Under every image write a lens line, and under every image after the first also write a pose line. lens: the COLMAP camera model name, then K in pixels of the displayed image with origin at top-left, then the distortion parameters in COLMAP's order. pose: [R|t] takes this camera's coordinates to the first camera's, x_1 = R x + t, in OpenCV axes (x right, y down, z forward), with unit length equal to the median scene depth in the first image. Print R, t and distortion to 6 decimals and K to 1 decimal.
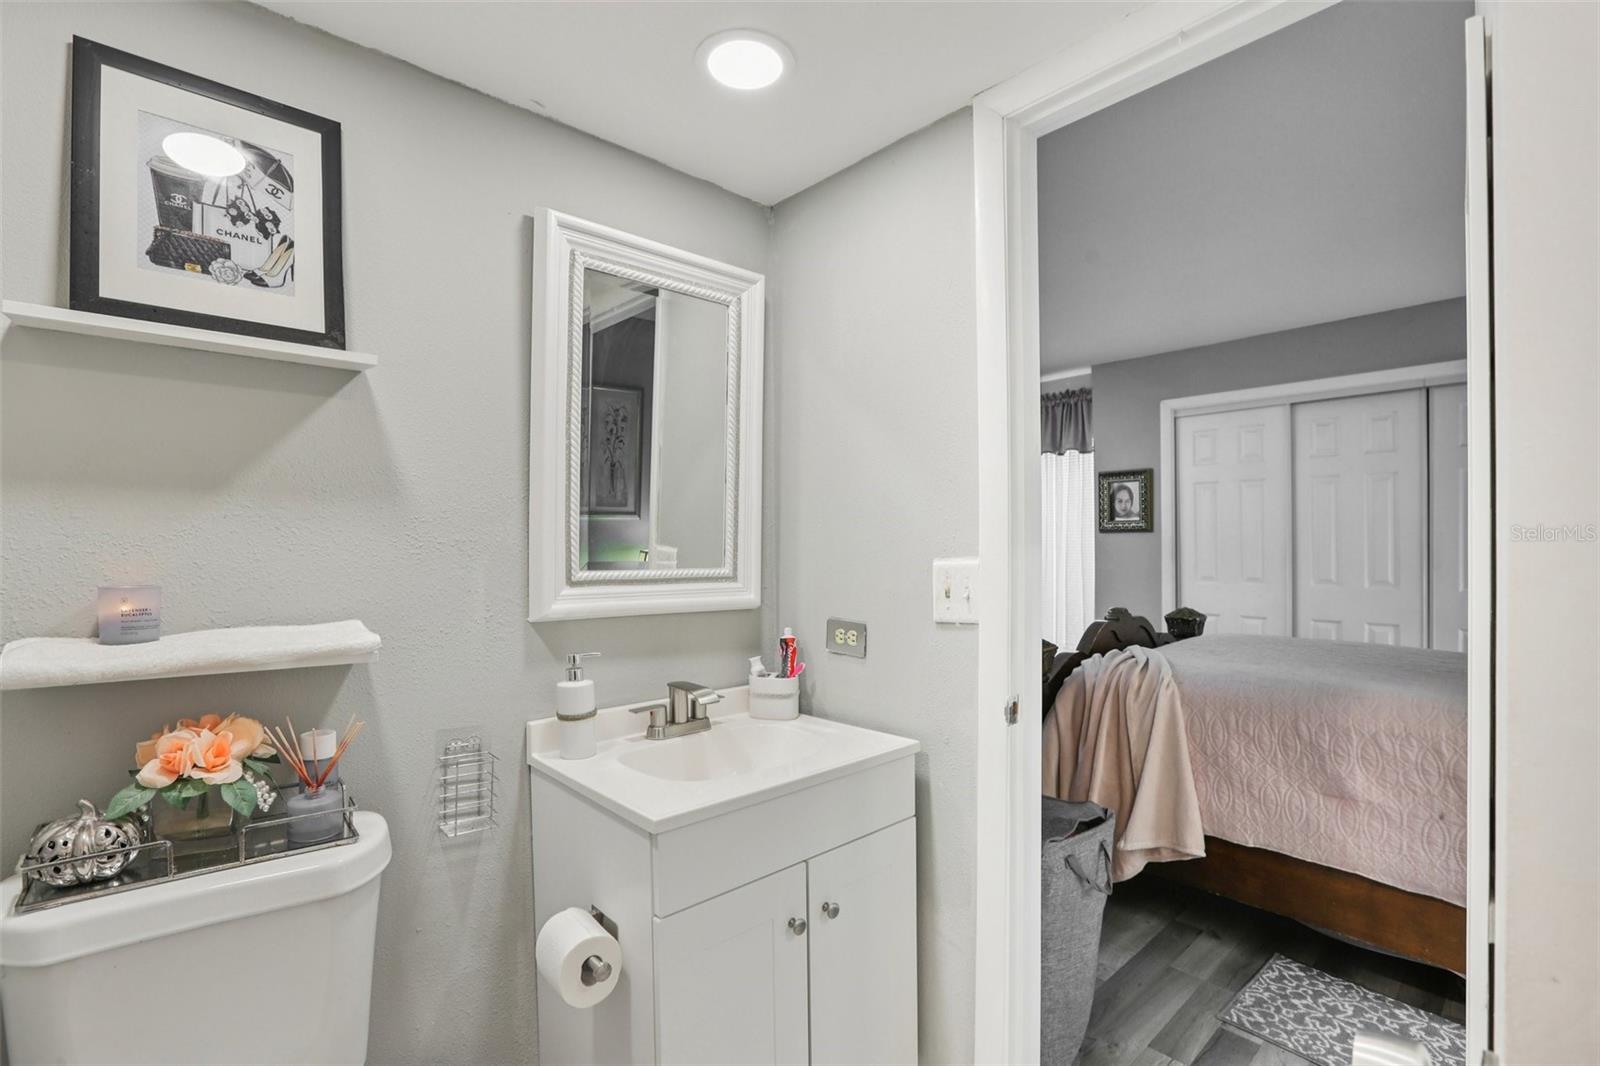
lens RADIAL K [[732.7, 0, 795.9], [0, 732.7, 534.2], [0, 0, 1]] dist [-0.053485, 0.019235]
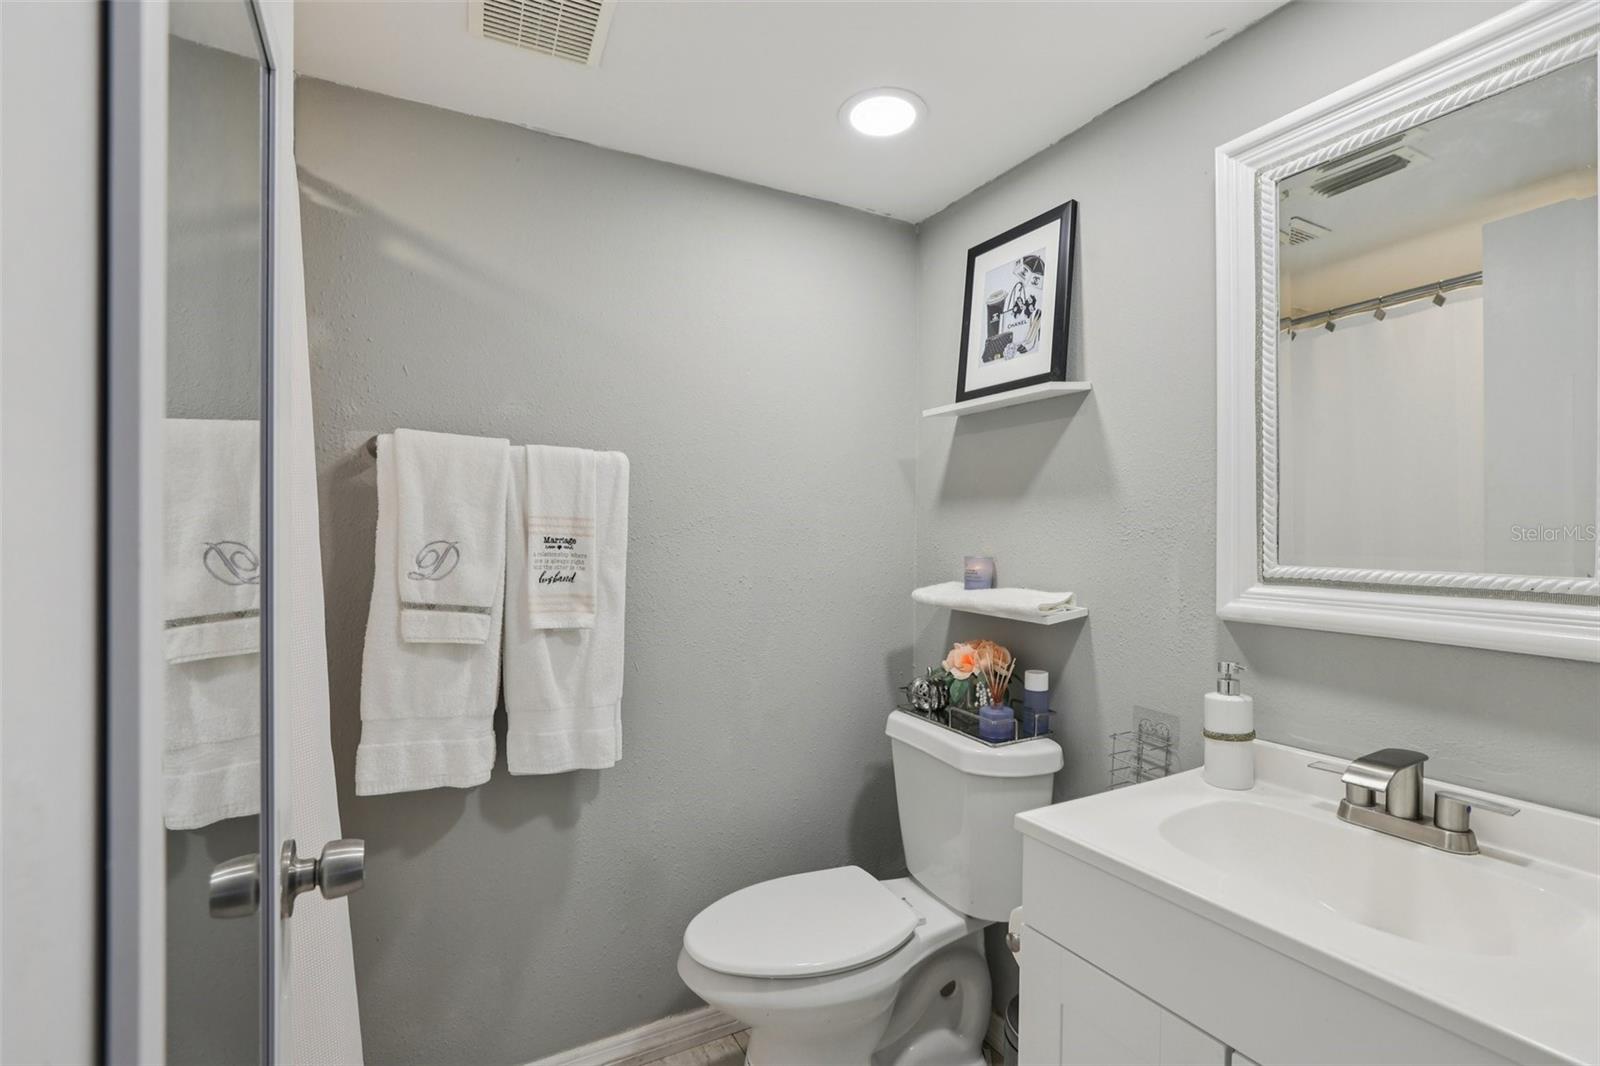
lens RADIAL K [[737.7, 0, 799.4], [0, 737.7, 554.0], [0, 0, 1]] dist [-0.056041, 0.024523]
pose [[-0.225364, 0.010377, -0.974219, 0.764623], [-0.003790, 0.999926, 0.011528, 0.040356], [0.974267, 0.006291, -0.225308, 0.864907]]
